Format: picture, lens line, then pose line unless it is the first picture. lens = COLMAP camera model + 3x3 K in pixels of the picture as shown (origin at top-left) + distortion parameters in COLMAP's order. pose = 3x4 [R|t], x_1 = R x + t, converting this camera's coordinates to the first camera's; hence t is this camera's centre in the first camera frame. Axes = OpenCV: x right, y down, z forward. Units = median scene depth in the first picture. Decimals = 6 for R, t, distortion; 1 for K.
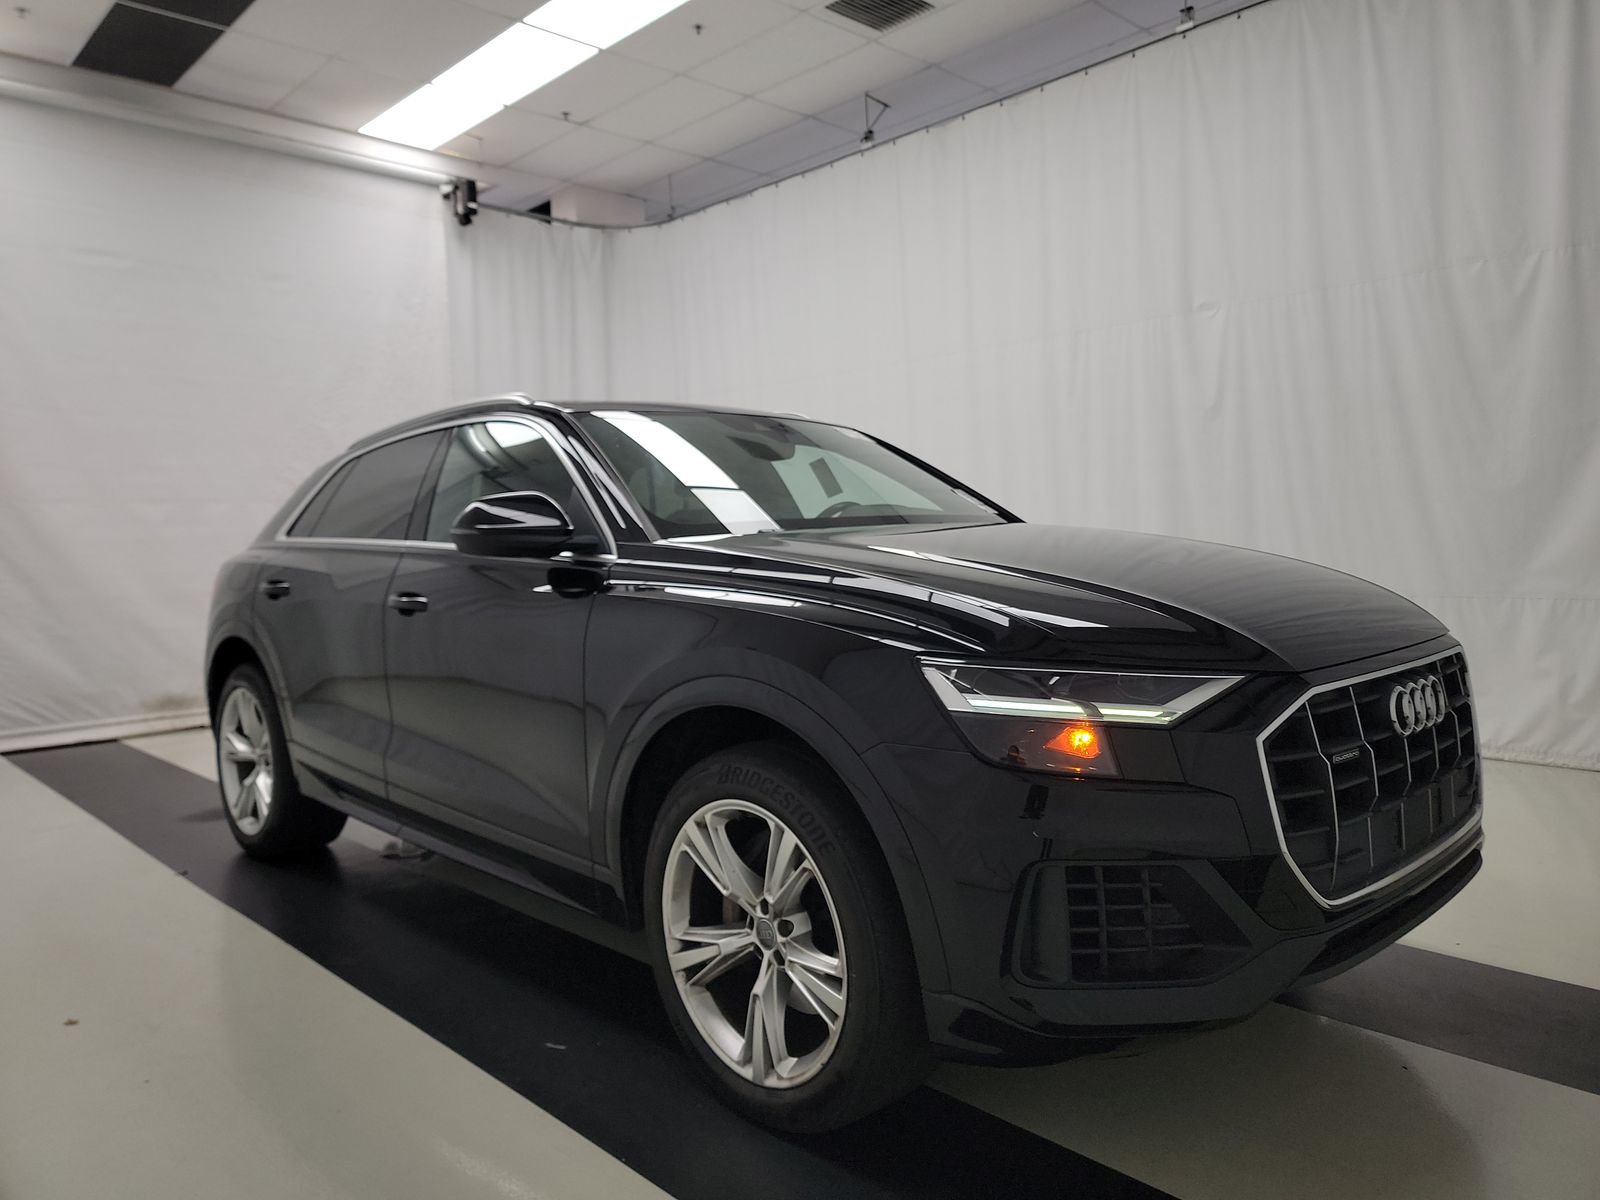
lens RADIAL K [[1117.8, 0, 802.6], [0, 1117.8, 608.4], [0, 0, 1]] dist [0.033291, -0.033224]
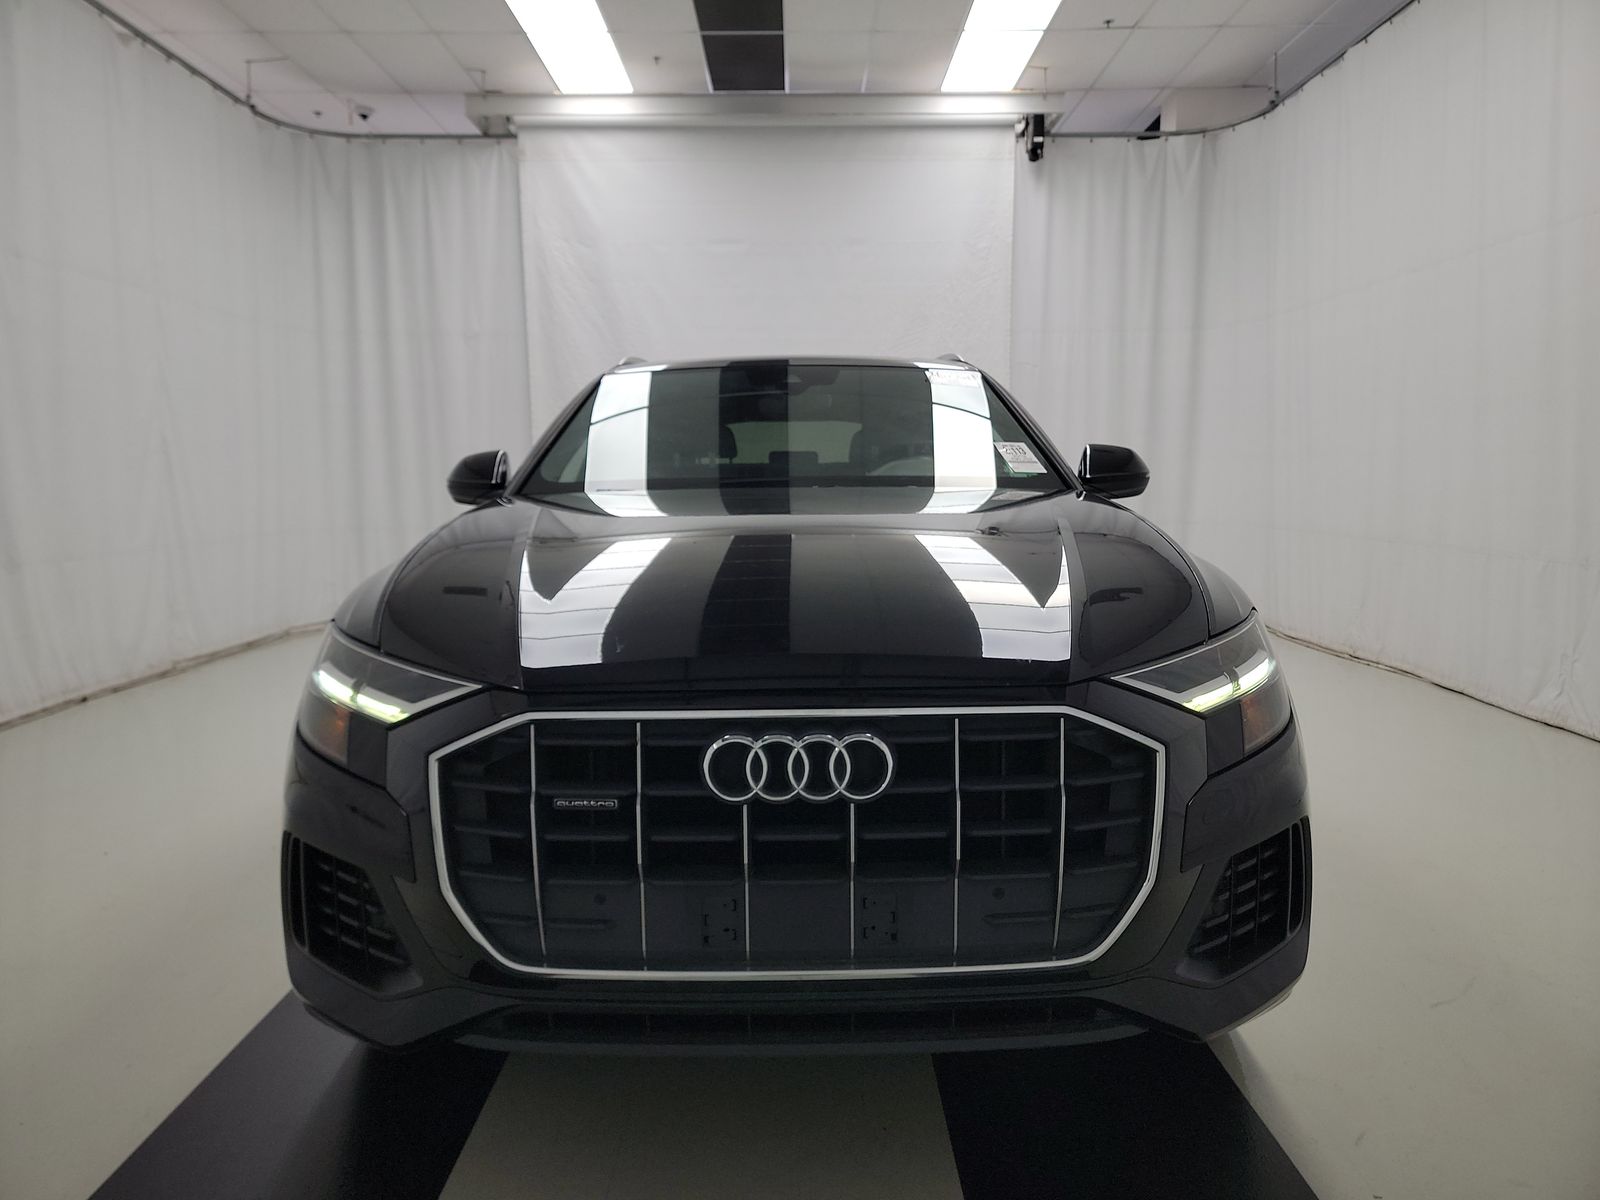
lens RADIAL K [[1117.8, 0, 802.6], [0, 1117.8, 608.4], [0, 0, 1]] dist [0.033291, -0.033224]
pose [[0.726246, 0.095371, -0.680787, 0.266869], [-0.051939, 0.995111, 0.083997, -0.019633], [0.685470, -0.025643, 0.727650, 0.125320]]
